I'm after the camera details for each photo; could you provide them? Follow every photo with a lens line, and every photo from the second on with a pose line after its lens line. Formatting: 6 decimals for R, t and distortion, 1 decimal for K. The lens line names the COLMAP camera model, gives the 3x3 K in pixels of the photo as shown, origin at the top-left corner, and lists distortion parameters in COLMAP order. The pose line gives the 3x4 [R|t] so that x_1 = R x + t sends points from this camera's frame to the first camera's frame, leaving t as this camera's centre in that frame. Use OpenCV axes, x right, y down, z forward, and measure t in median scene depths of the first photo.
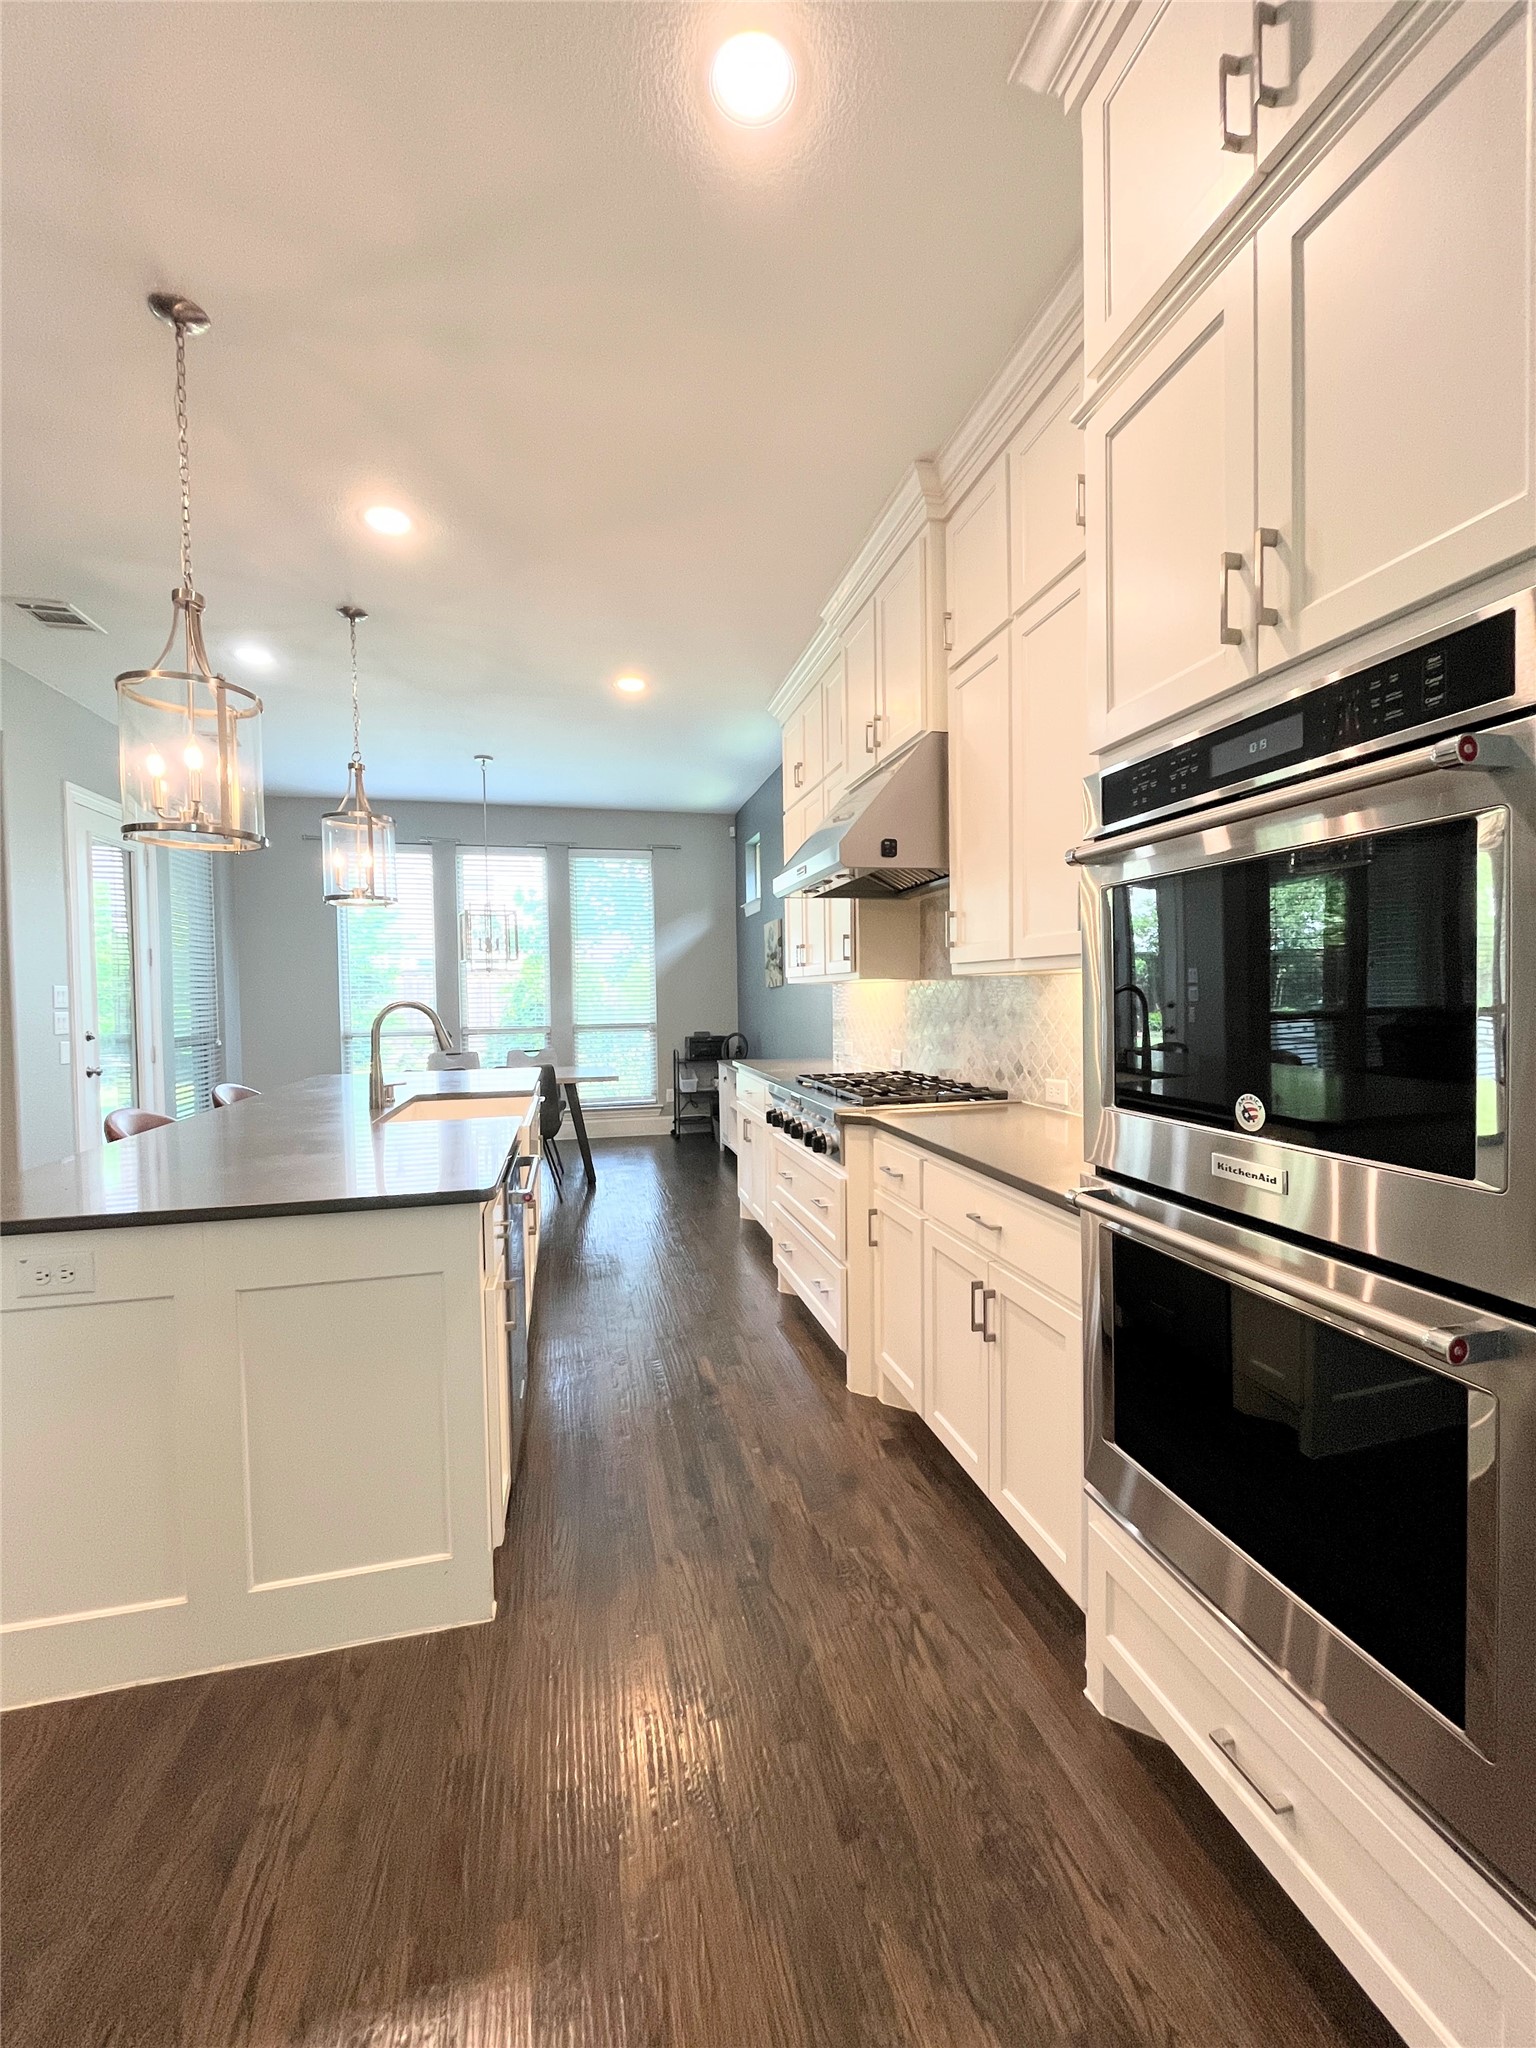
lens RADIAL K [[822.7, 0, 775.6], [0, 822.7, 1026.9], [0, 0, 1]] dist [-0.005116, -0.000128]
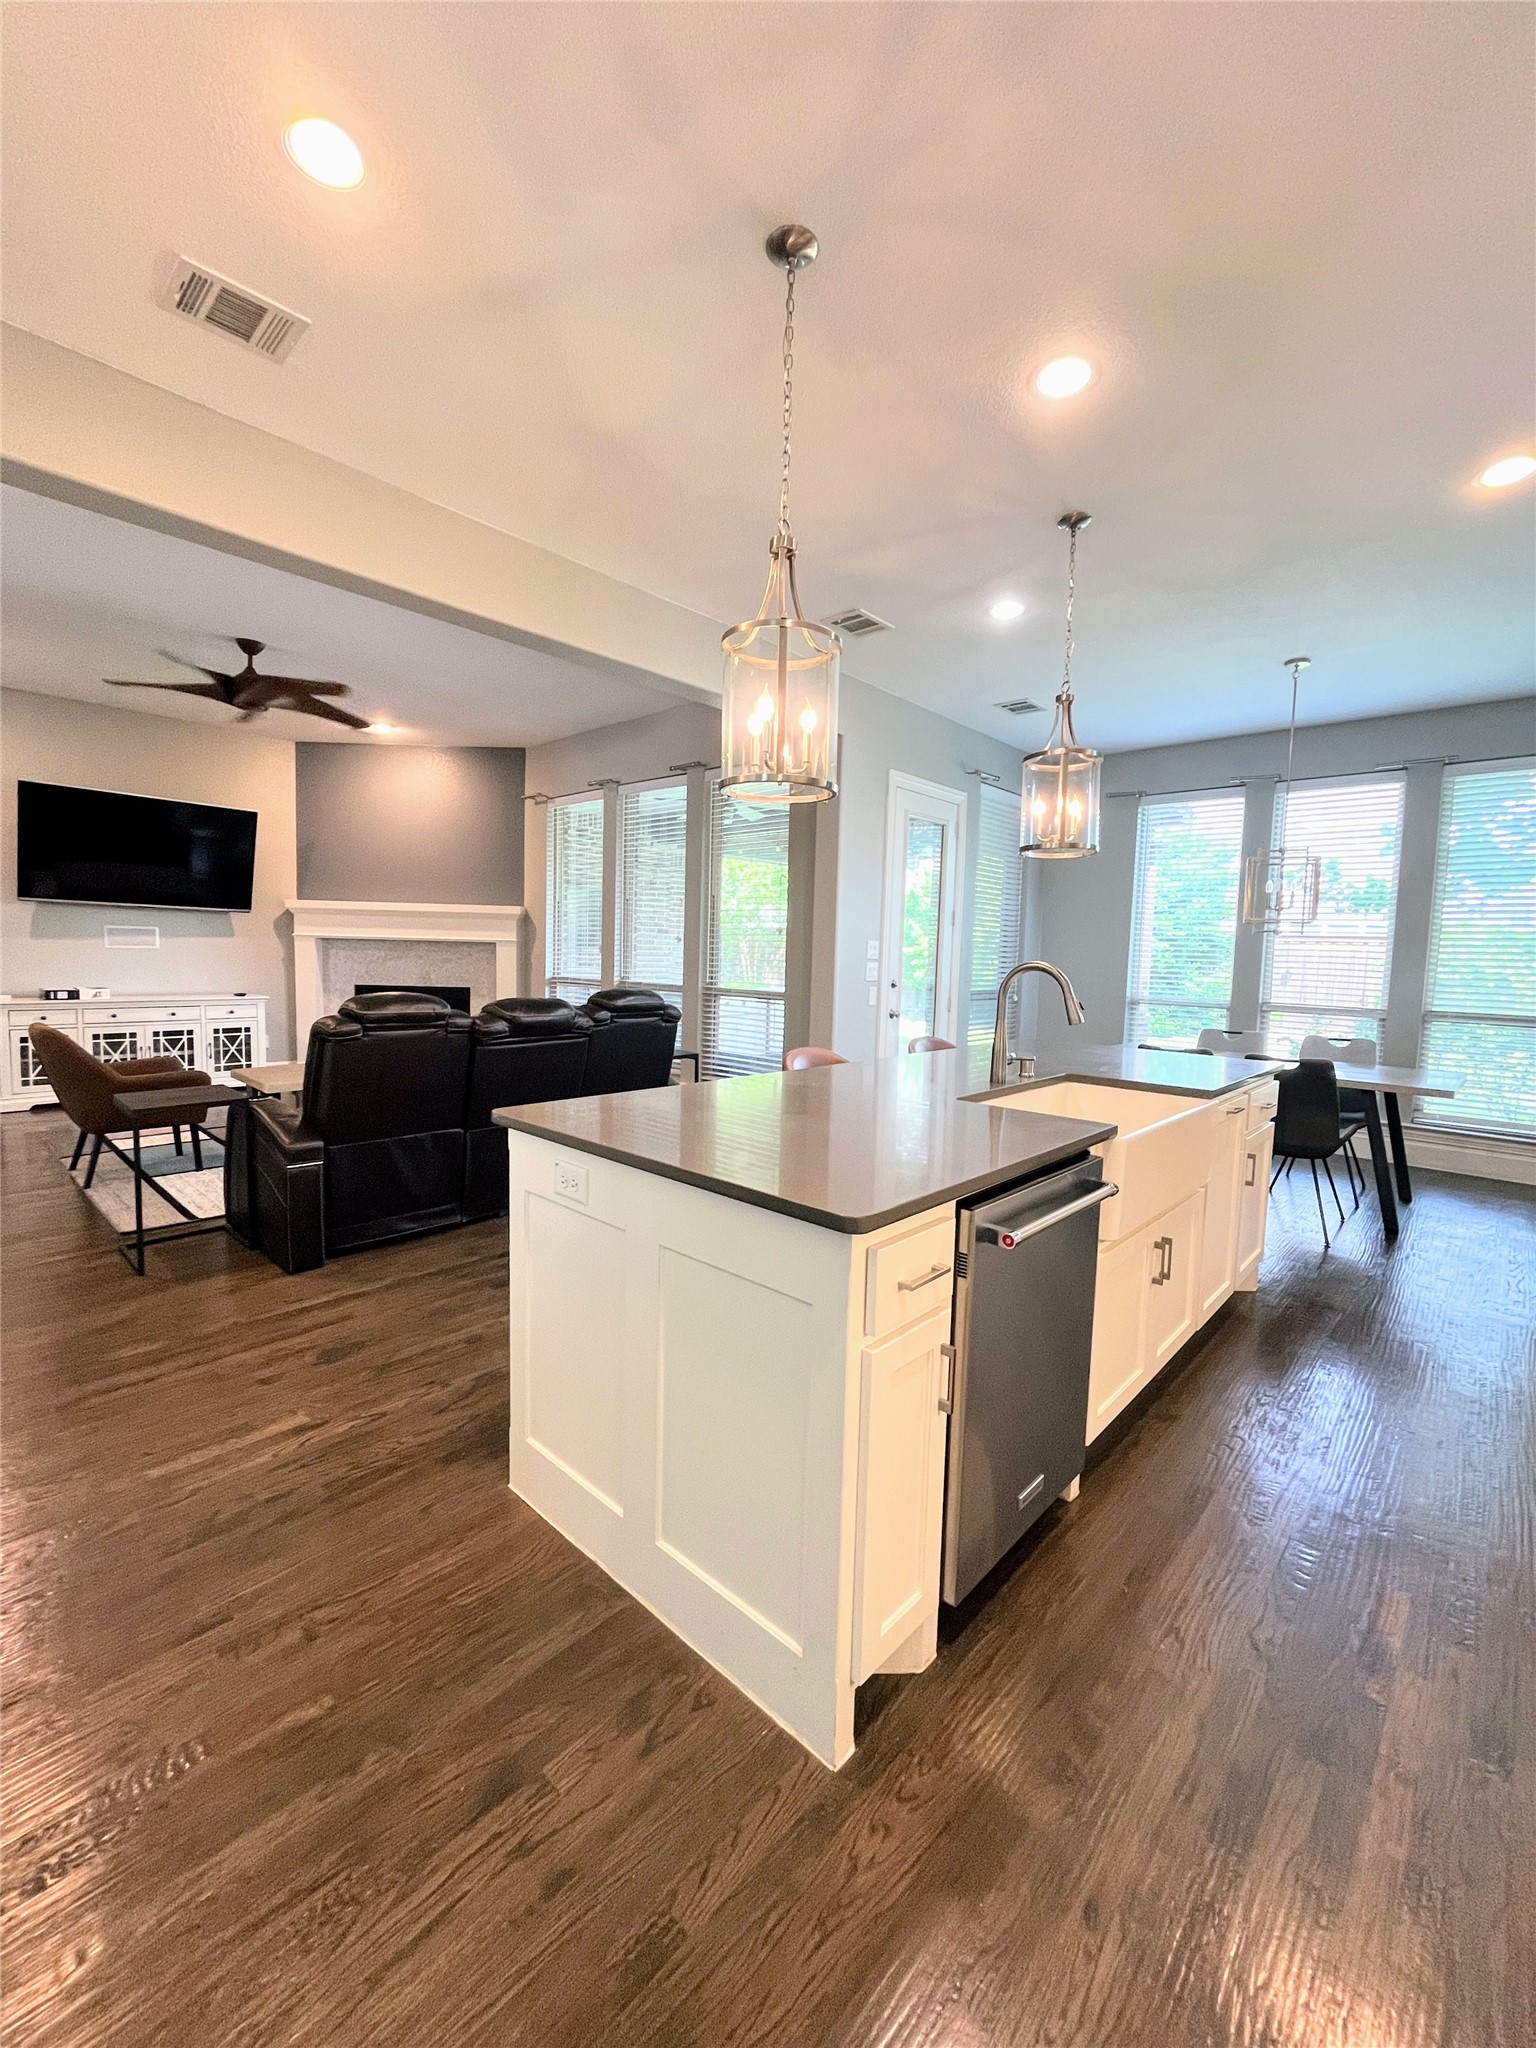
lens RADIAL K [[822.7, 0, 784.5], [0, 822.7, 1022.5], [0, 0, 1]] dist [-0.005116, -0.000128]
pose [[0.549618, 0.098067, -0.829641, 0.098078], [-0.070262, 0.994994, 0.071066, -0.009555], [0.832457, 0.019233, 0.553756, 0.268159]]
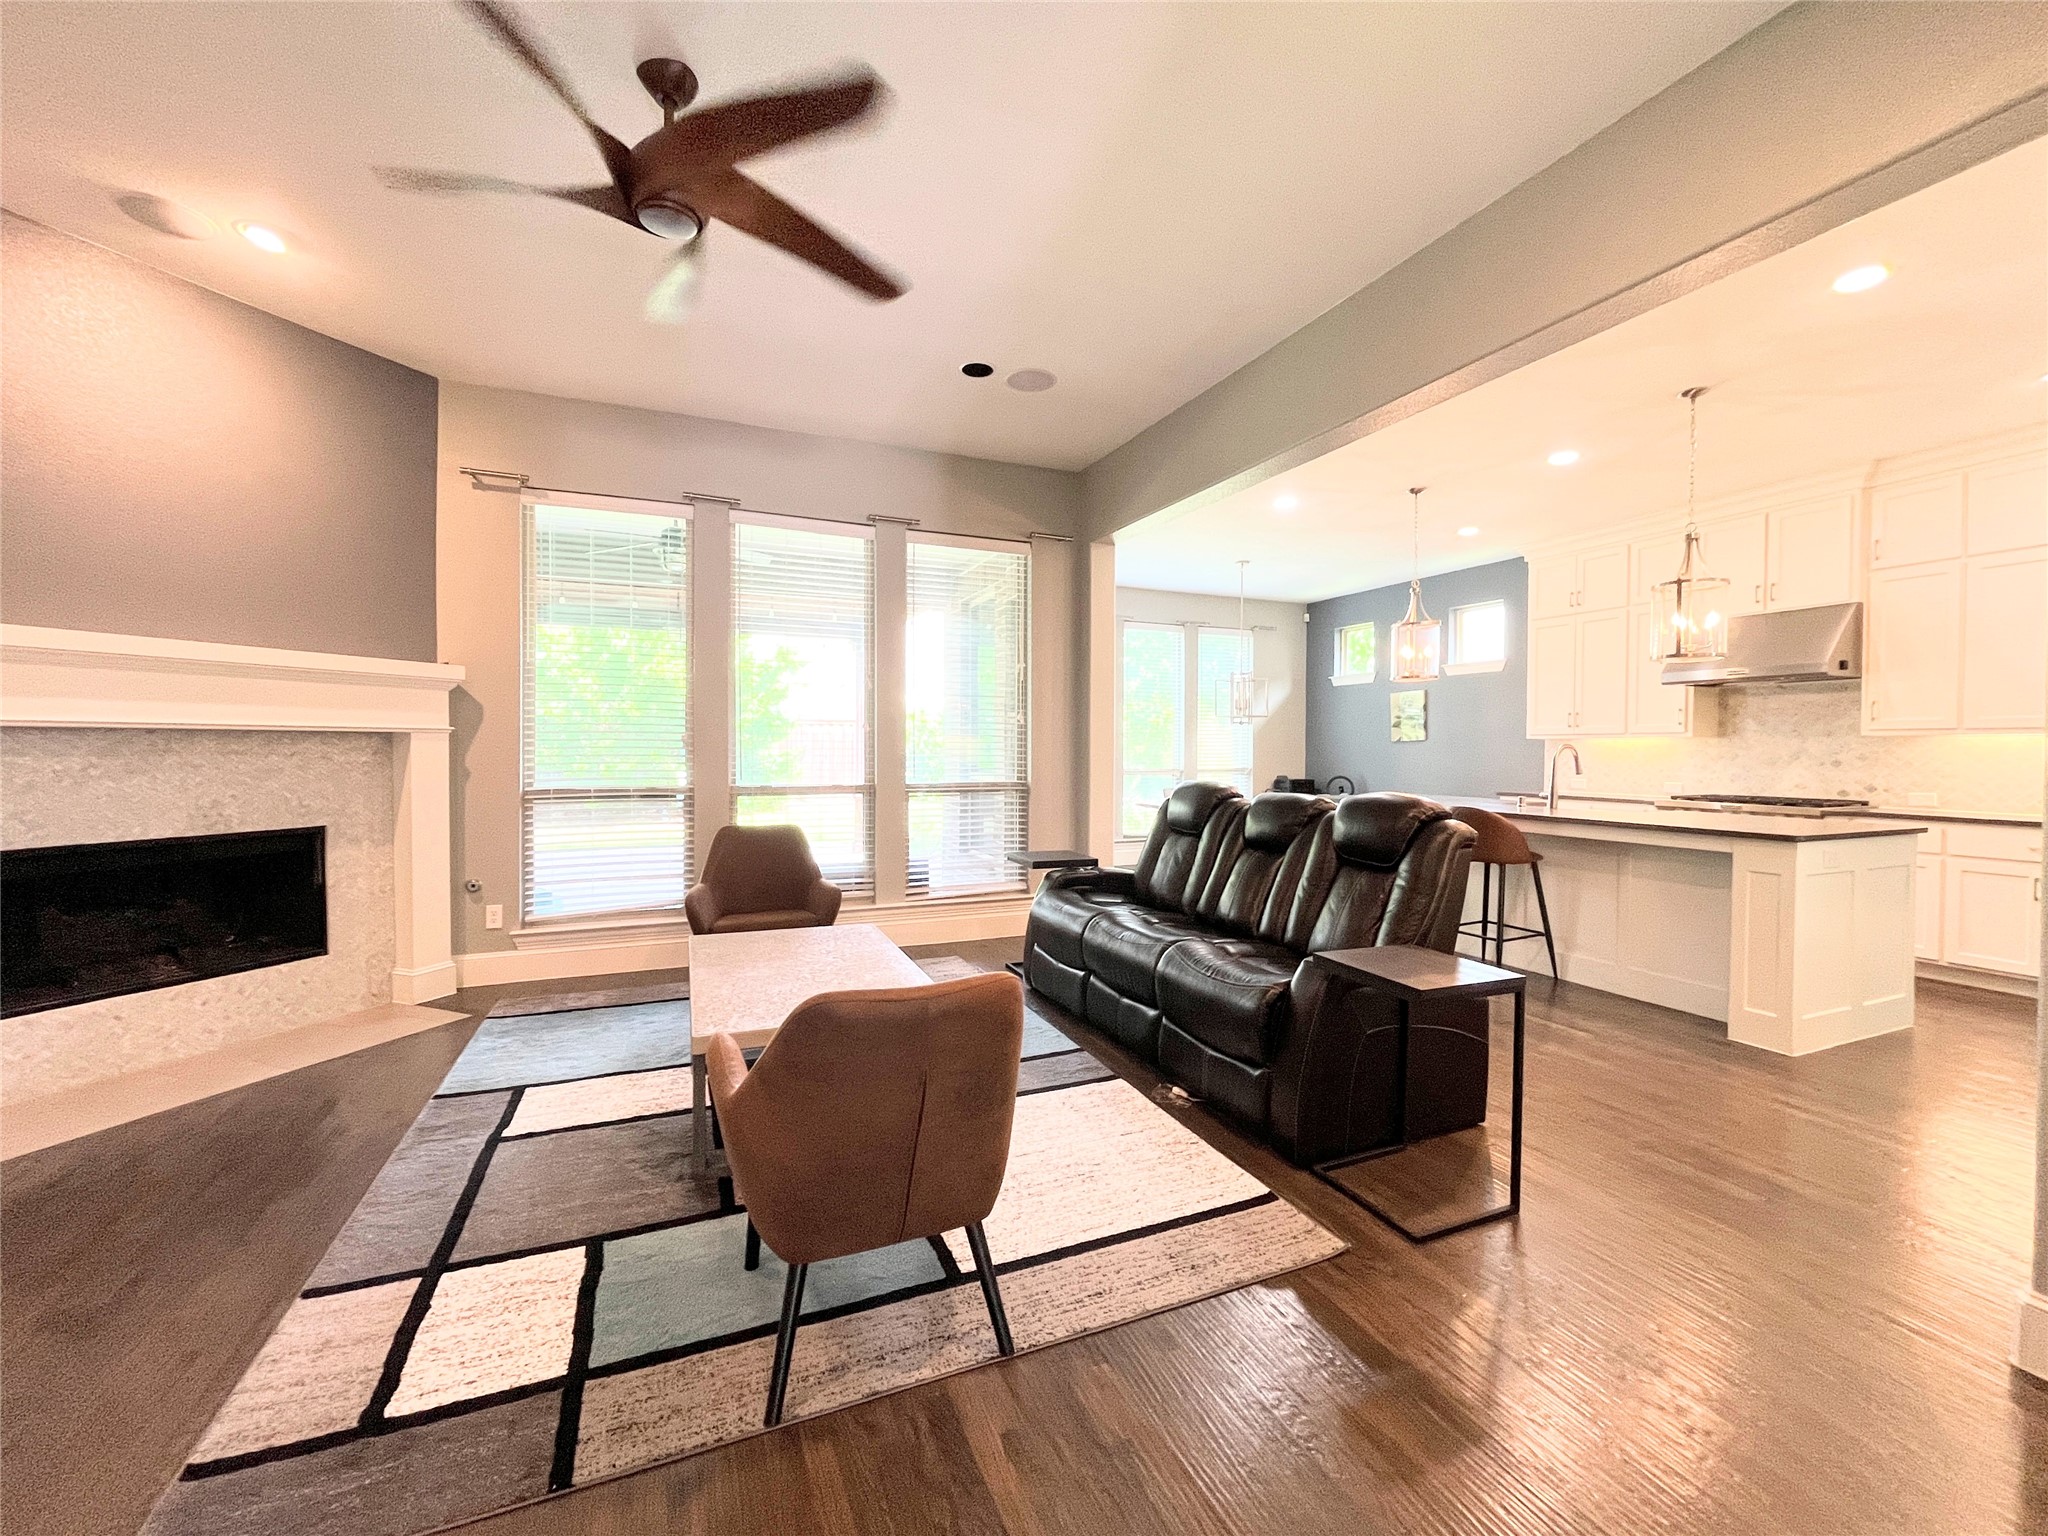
lens RADIAL K [[832.2, 0, 1021.3], [0, 832.2, 751.9], [0, 0, 1]] dist [-0.000427, 0.000125]
pose [[0.988483, 0.016322, 0.150451, -1.484506], [-0.010661, 0.999207, -0.038358, 0.049774], [-0.150958, 0.036312, 0.987873, -0.414623]]
